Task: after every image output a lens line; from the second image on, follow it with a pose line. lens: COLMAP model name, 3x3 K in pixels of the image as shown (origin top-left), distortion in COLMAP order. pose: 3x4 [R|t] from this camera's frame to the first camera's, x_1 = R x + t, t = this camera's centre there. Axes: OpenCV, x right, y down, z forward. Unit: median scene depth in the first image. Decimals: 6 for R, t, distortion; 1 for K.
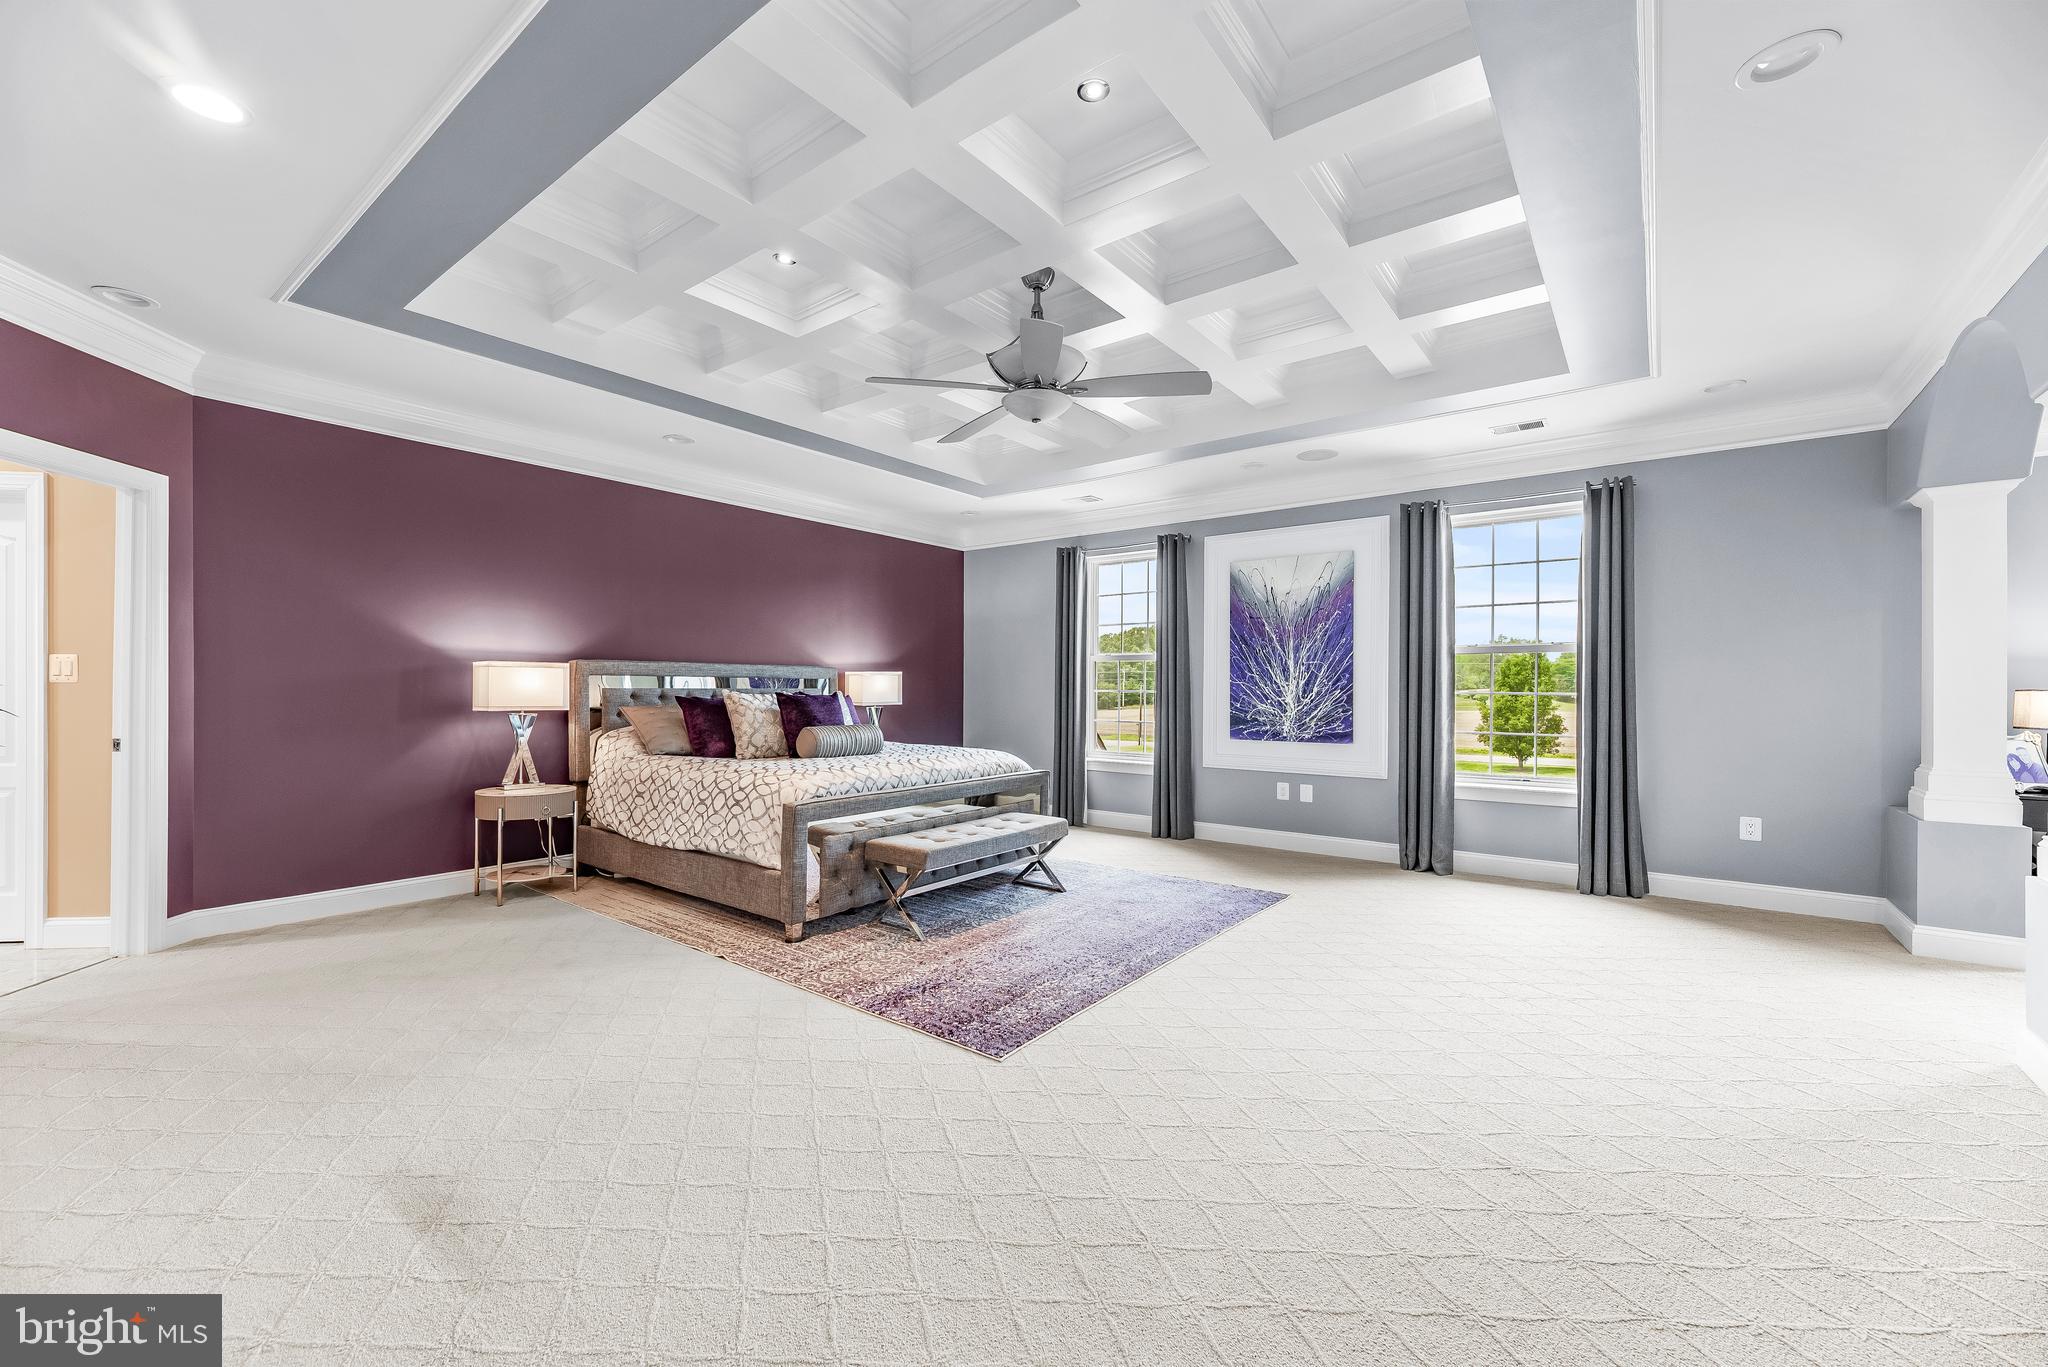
lens RADIAL K [[825.3, 0, 1002.7], [0, 825.3, 684.4], [0, 0, 1]] dist [-0.000822, -0.001525]
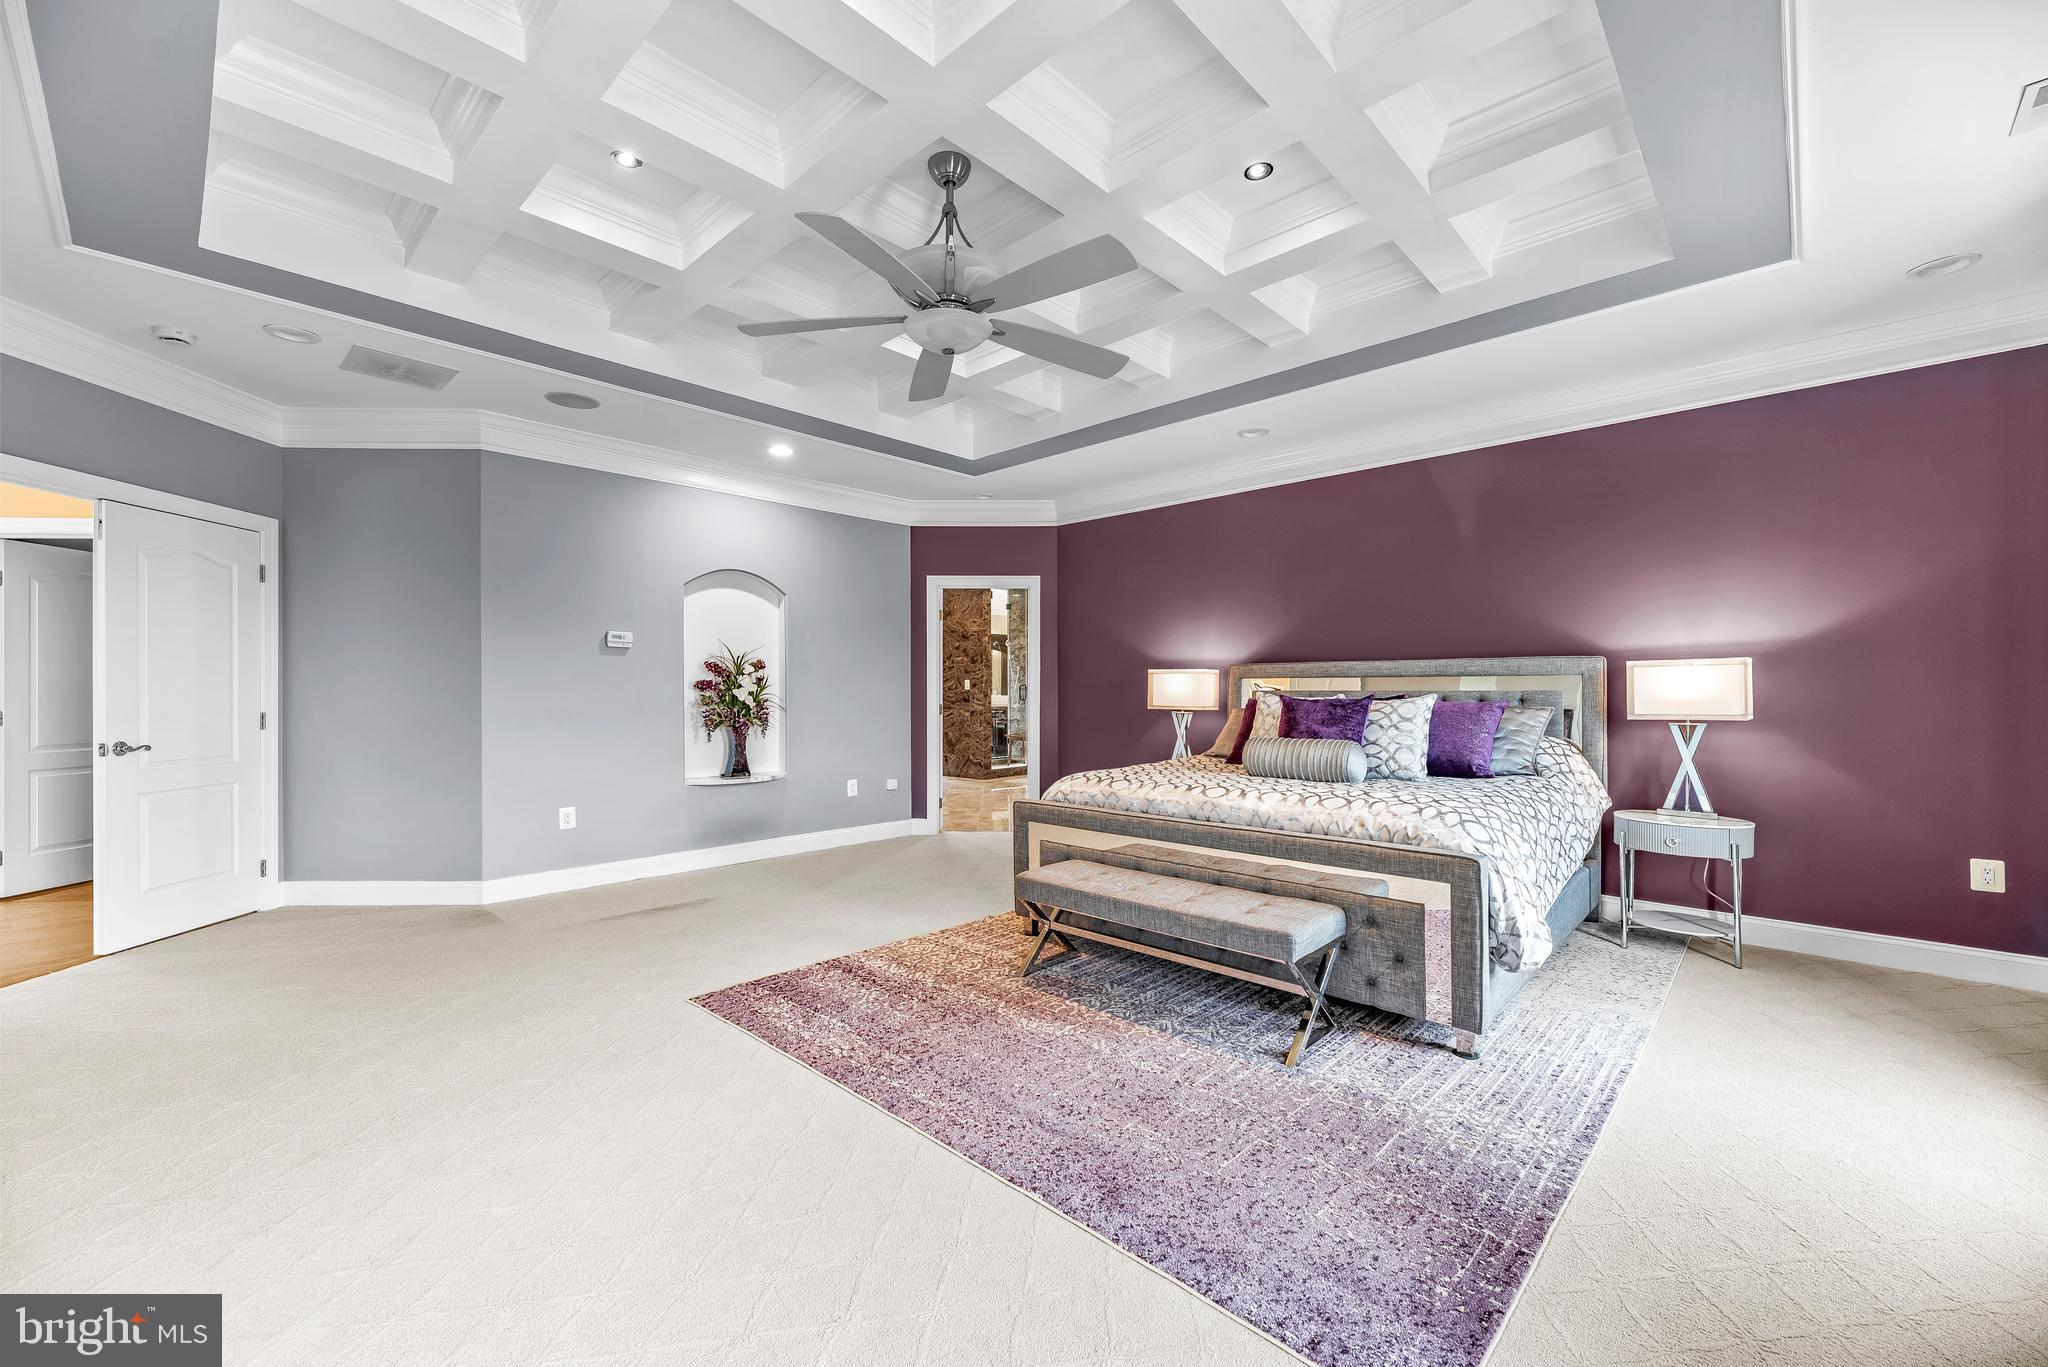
lens RADIAL K [[825.3, 0, 1024.6], [0, 825.3, 680.5], [0, 0, 1]] dist [-0.000822, -0.001525]
pose [[-0.081931, -0.013028, -0.996553, 0.514650], [-0.002054, 0.999915, -0.012903, 0.004798], [0.996636, 0.000990, -0.081950, 0.710475]]
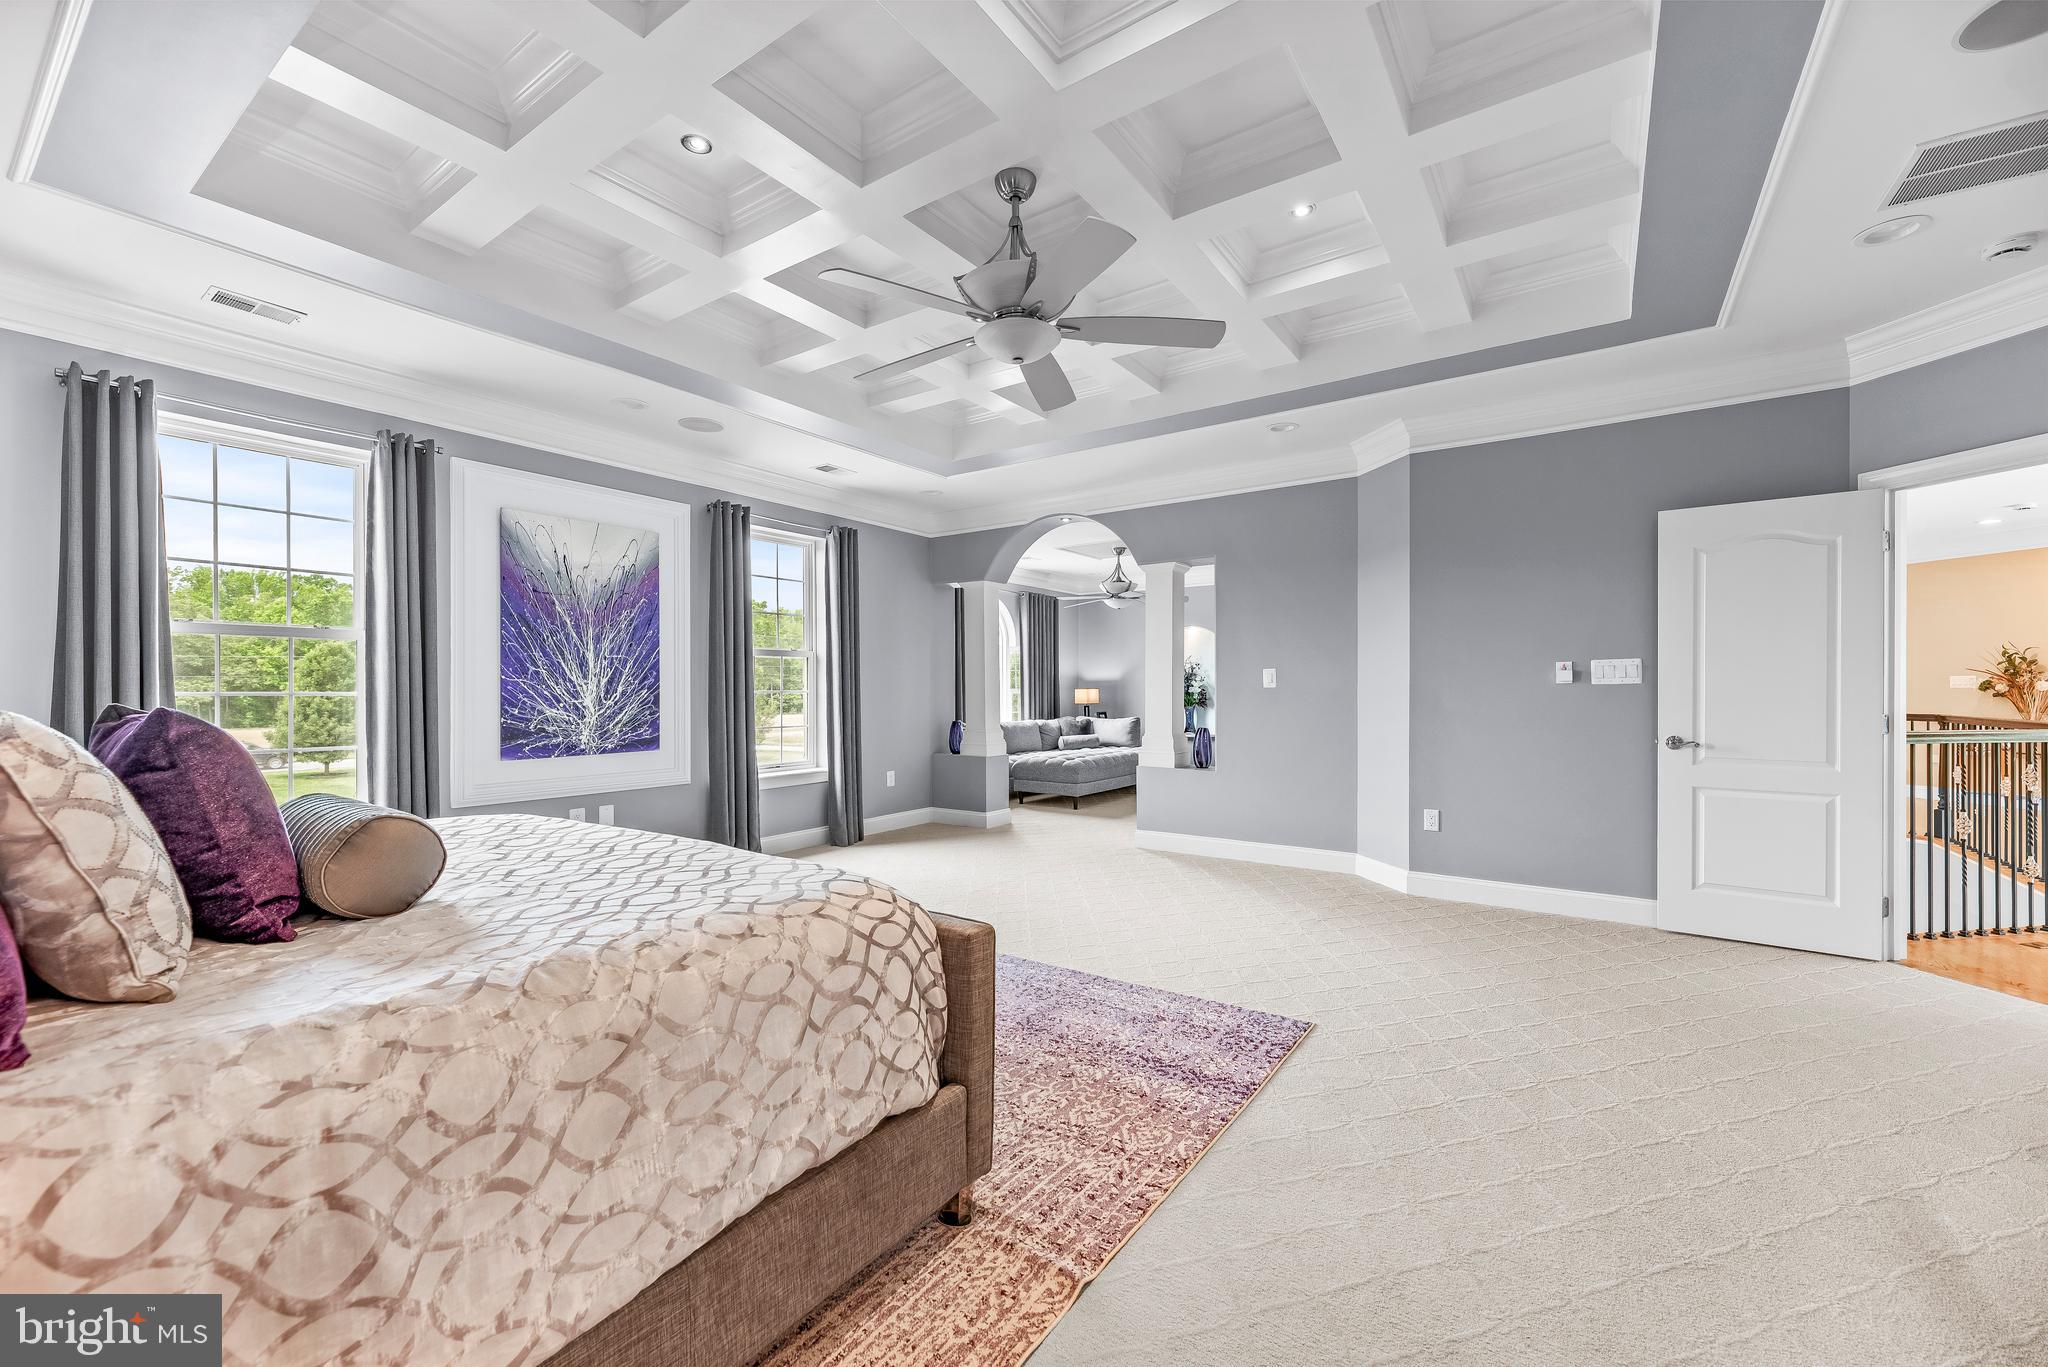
lens RADIAL K [[825.3, 0, 1022.0], [0, 825.3, 693.2], [0, 0, 1]] dist [-0.000822, -0.001525]
pose [[-0.065292, -0.007230, 0.997840, -0.484102], [-0.005077, 0.999963, 0.006913, 0.002413], [-0.997853, -0.004615, -0.065326, 0.657763]]
